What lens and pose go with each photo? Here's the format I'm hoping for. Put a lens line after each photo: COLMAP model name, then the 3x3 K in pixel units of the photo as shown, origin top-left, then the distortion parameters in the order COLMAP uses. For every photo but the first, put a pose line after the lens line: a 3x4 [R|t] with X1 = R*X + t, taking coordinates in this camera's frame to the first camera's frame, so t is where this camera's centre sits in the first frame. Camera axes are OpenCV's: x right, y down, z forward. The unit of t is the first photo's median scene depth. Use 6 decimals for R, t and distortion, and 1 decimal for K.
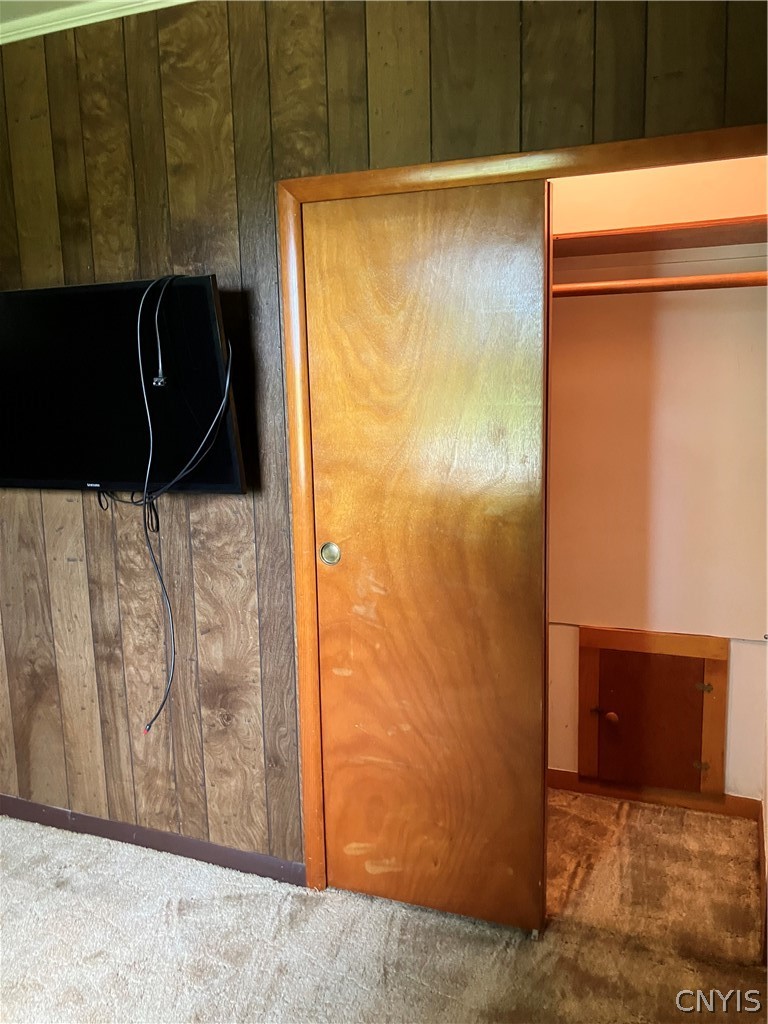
lens RADIAL K [[852.2, 0, 385.9], [0, 852.2, 509.4], [0, 0, 1]] dist [0.036583, -0.049219]
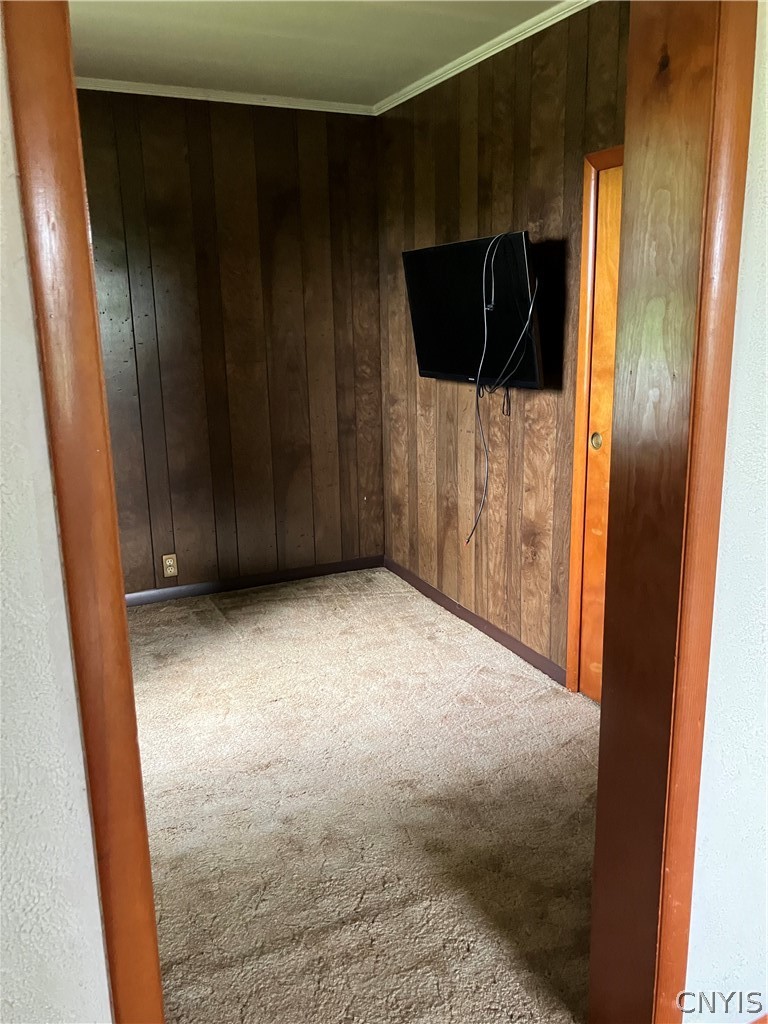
lens RADIAL K [[852.2, 0, 381.3], [0, 852.2, 510.4], [0, 0, 1]] dist [0.036583, -0.049219]
pose [[0.721058, 0.161935, -0.673686, 0.554389], [-0.104002, 0.986585, 0.125832, 0.025023], [0.685025, -0.020667, 0.728227, -0.176345]]
